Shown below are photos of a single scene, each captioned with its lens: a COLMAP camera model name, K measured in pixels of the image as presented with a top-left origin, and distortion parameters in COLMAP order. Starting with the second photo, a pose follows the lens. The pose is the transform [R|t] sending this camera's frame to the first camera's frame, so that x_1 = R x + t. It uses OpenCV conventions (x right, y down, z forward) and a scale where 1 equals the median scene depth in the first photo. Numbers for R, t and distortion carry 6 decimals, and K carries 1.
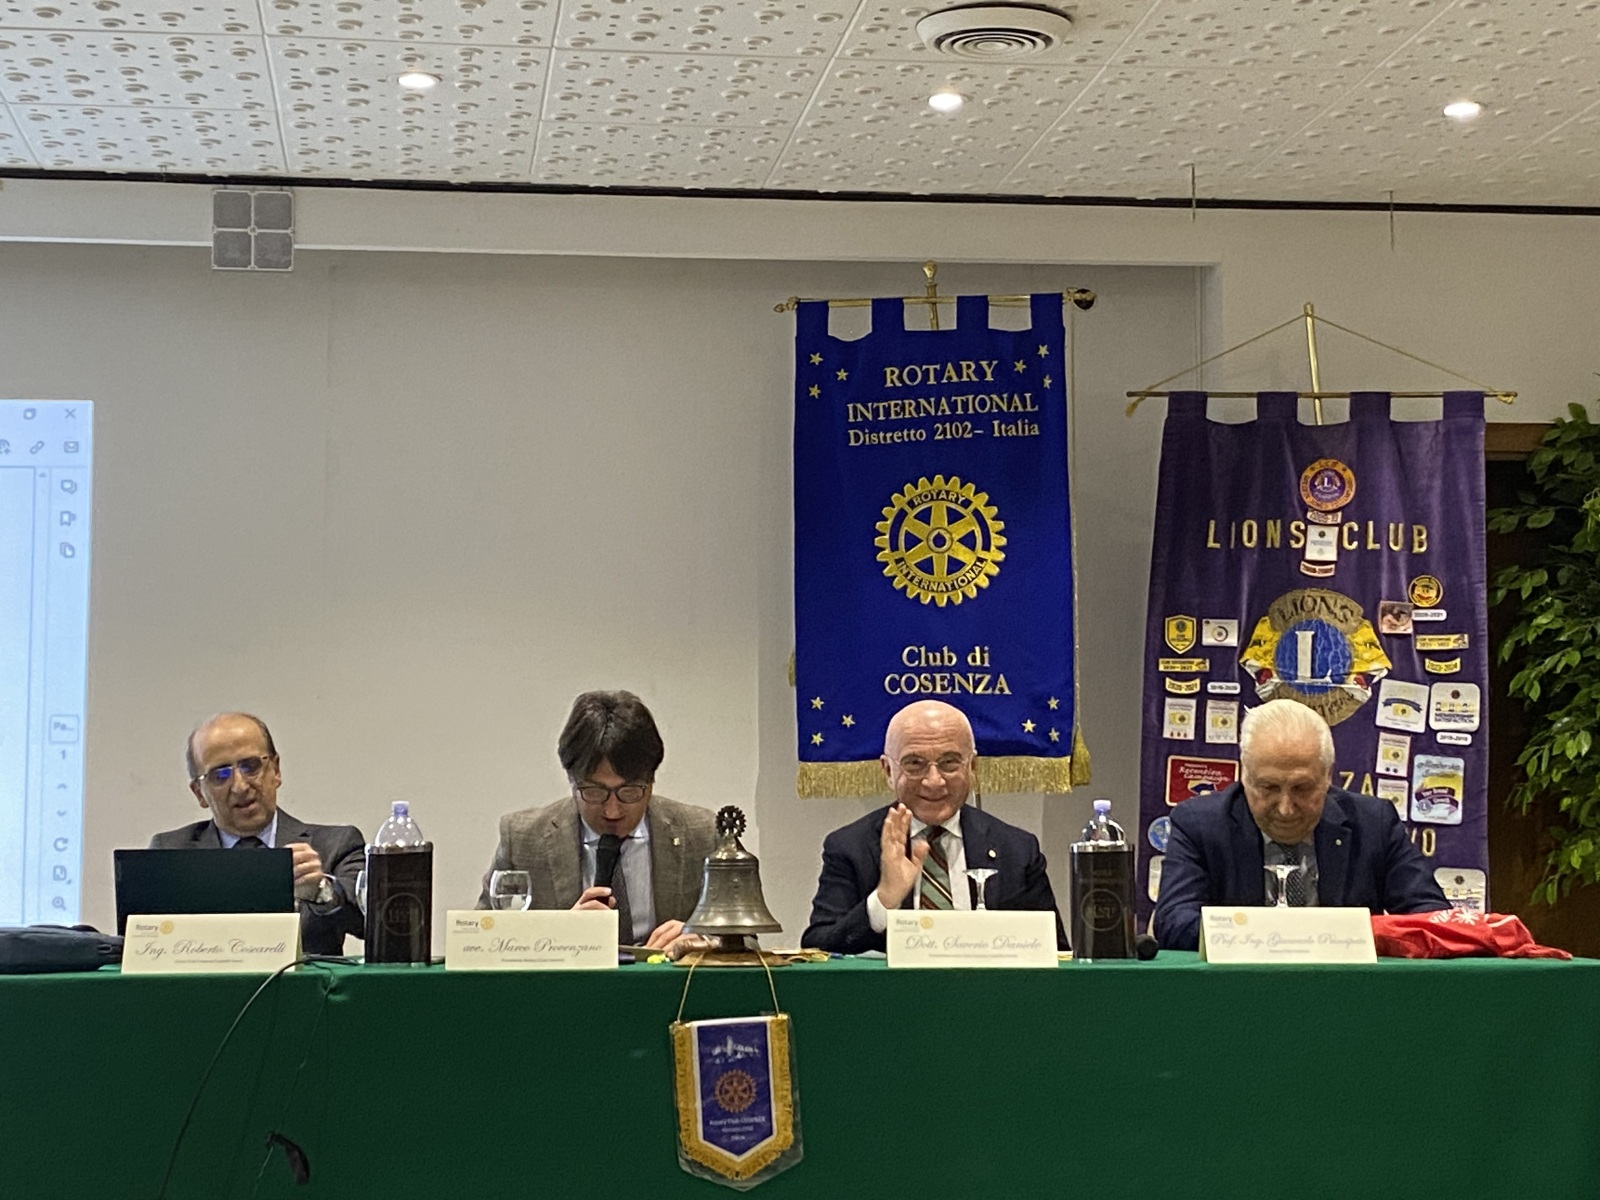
lens RADIAL K [[2842.9, 0, 794.0], [0, 2842.9, 595.6], [0, 0, 1]] dist [0.210108, -0.666100]
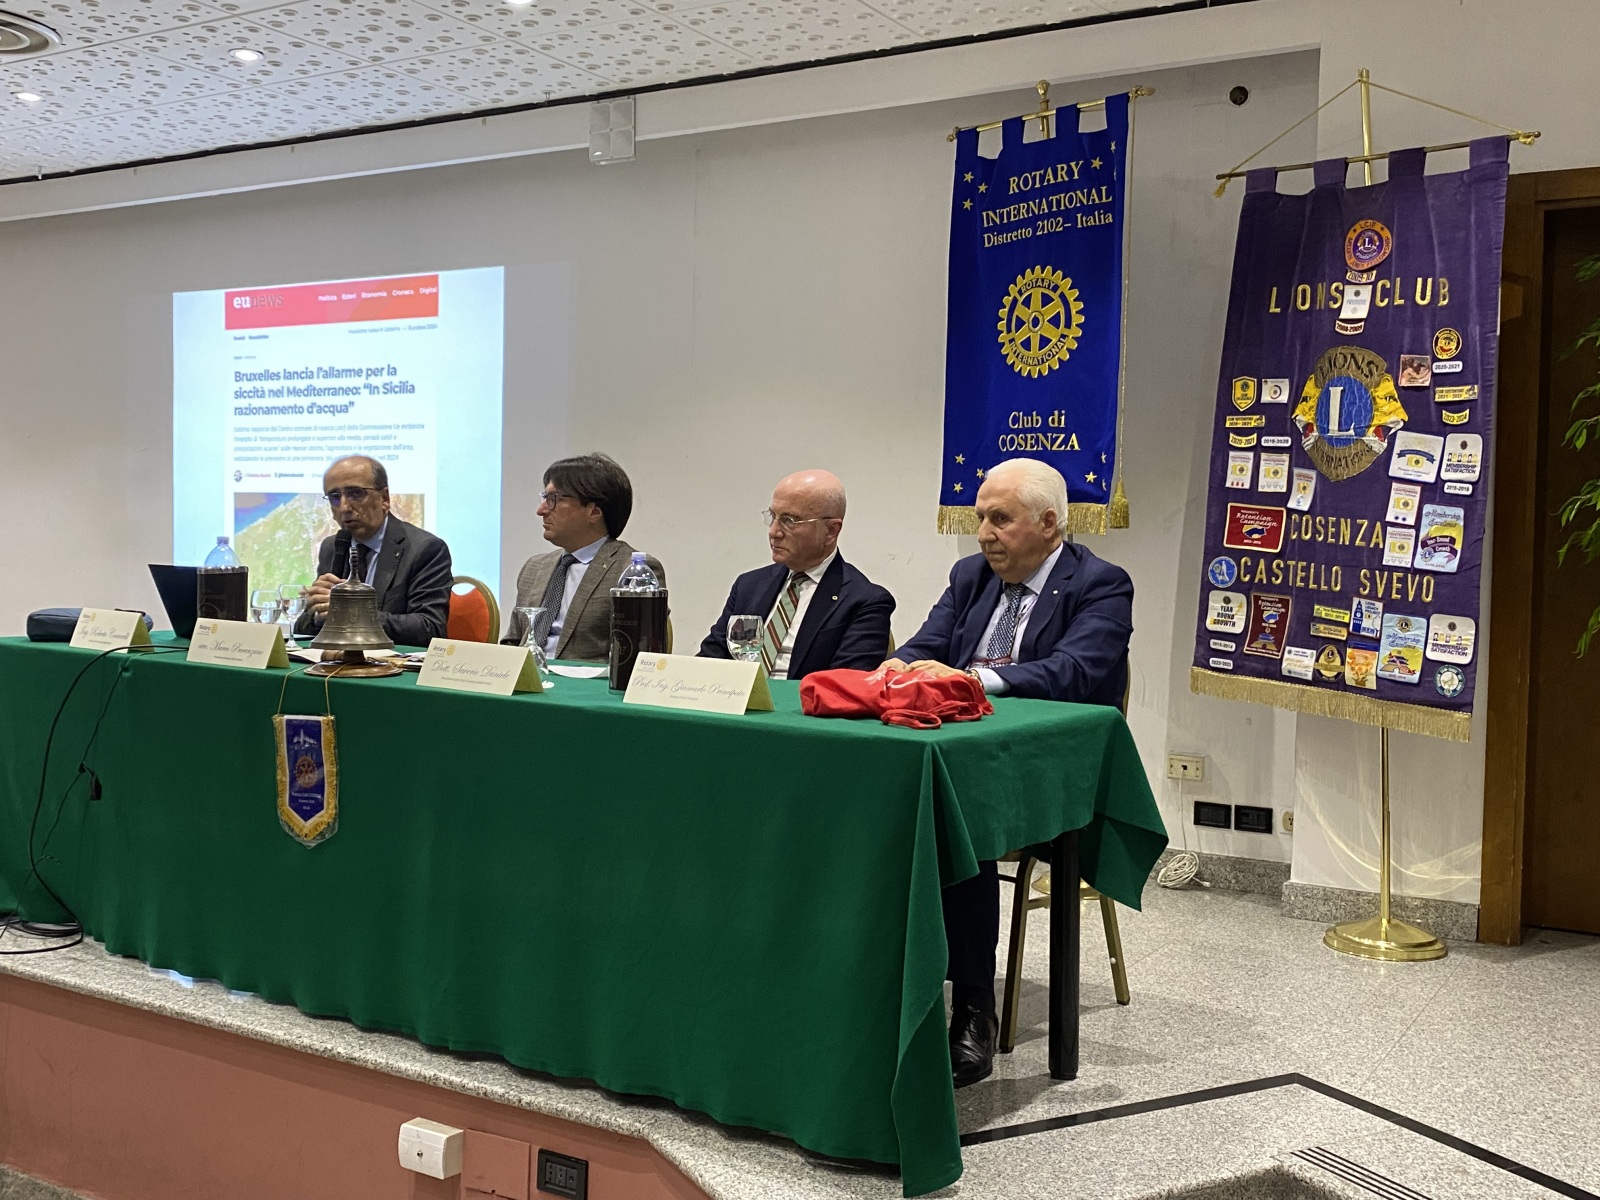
lens RADIAL K [[1608.9, 0, 795.3], [0, 1608.9, 597.2], [0, 0, 1]] dist [0.208104, -0.652746]
pose [[0.780979, 0.048680, -0.622657, 0.404271], [0.031770, 0.992571, 0.117448, 0.012286], [0.623749, -0.111506, 0.773630, 0.395634]]
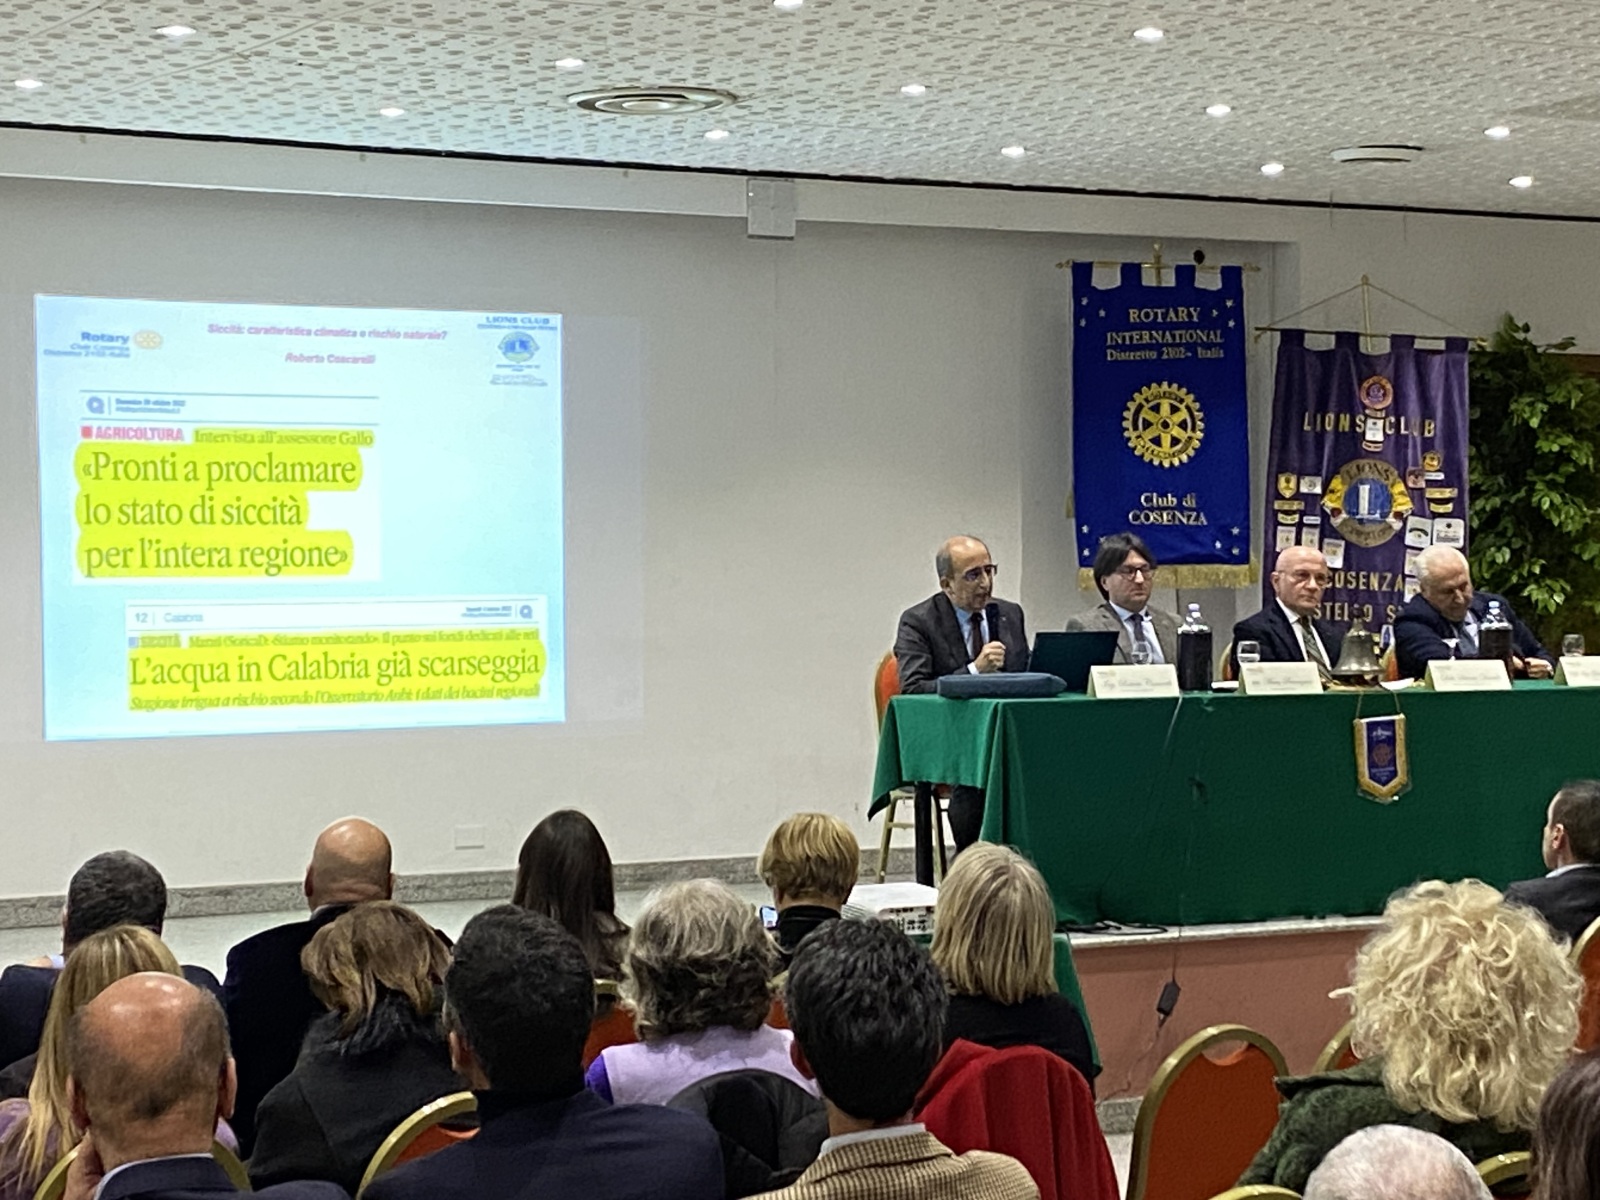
lens RADIAL K [[3632.4, 0, 800.0], [0, 3632.4, 600.0], [0, 0, 1]] dist [0.142735, 0.130456]
pose [[0.913189, -0.004300, 0.407513, -0.935564], [-0.032744, 0.995937, 0.083884, -0.083824], [-0.406219, -0.089945, 0.909338, -0.723040]]
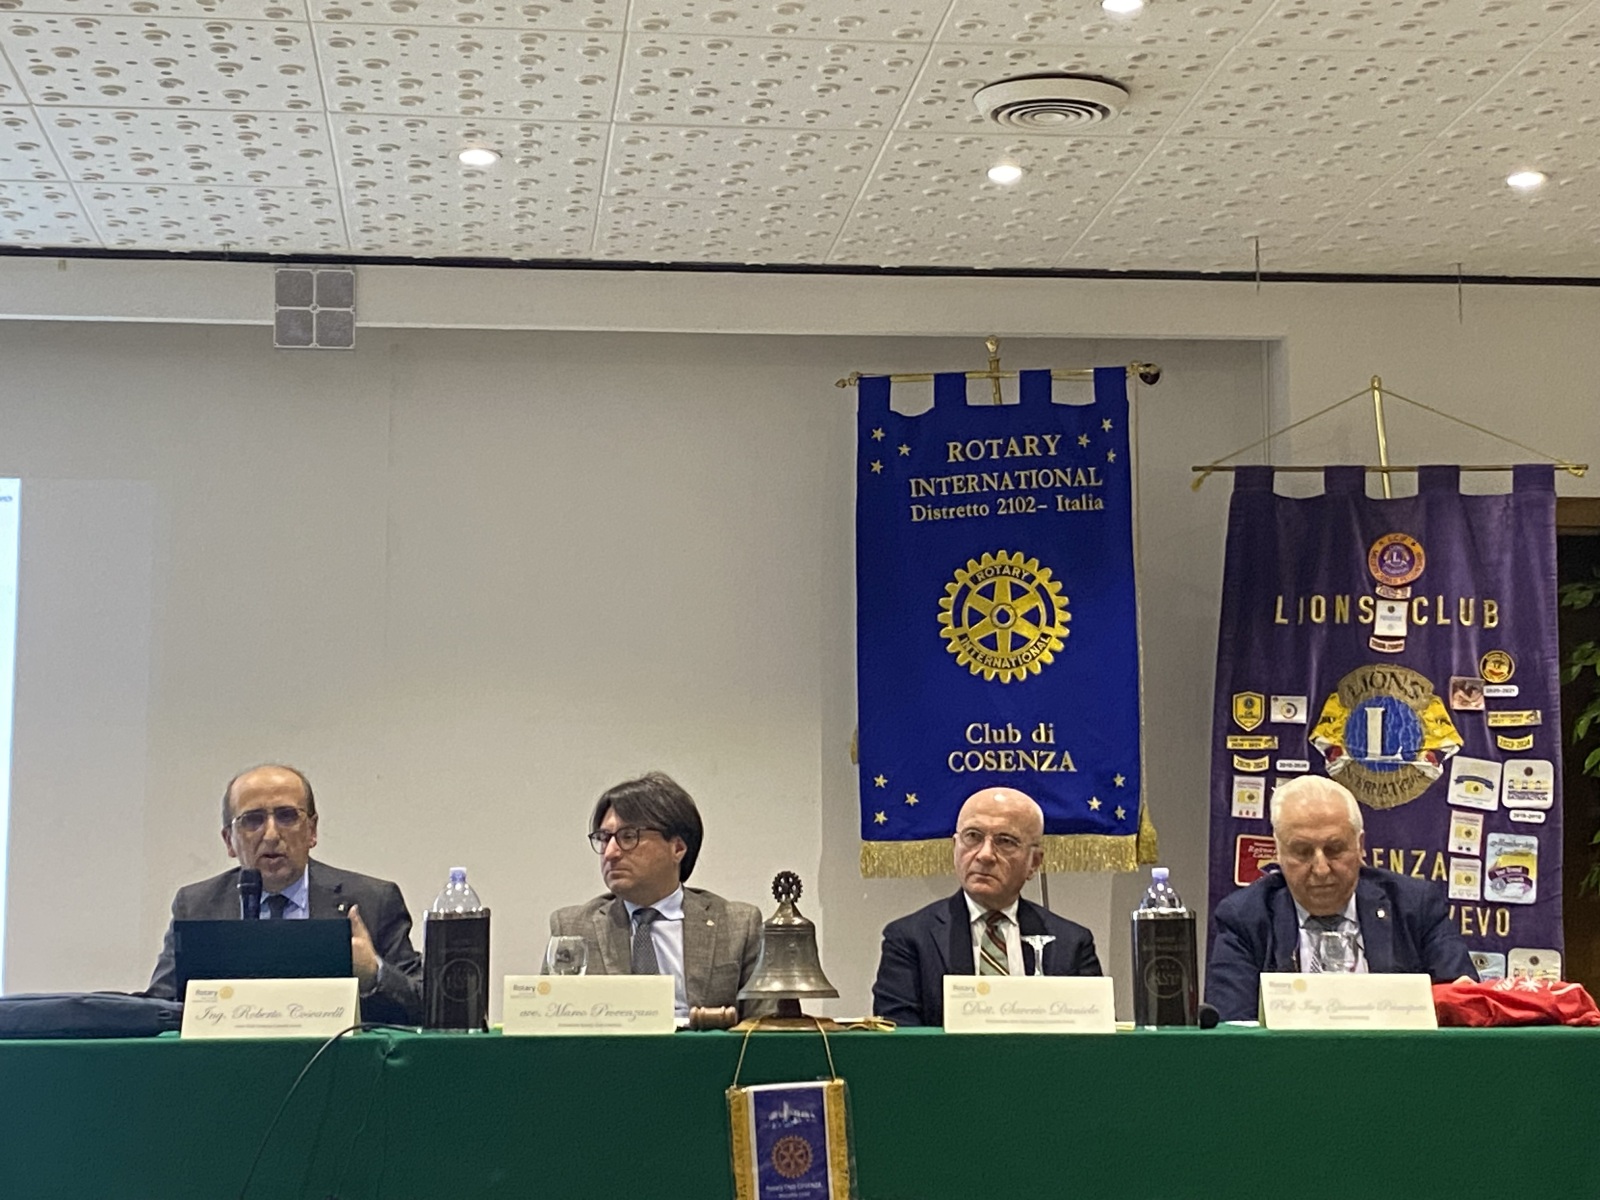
lens RADIAL K [[2947.6, 0, 809.1], [0, 2947.6, 610.1], [0, 0, 1]] dist [0.163633, -0.252086]
pose [[0.999776, -0.002508, -0.021038, 0.005275], [0.001864, 0.999530, -0.030606, 0.009752], [0.021105, 0.030560, 0.999310, -0.026422]]
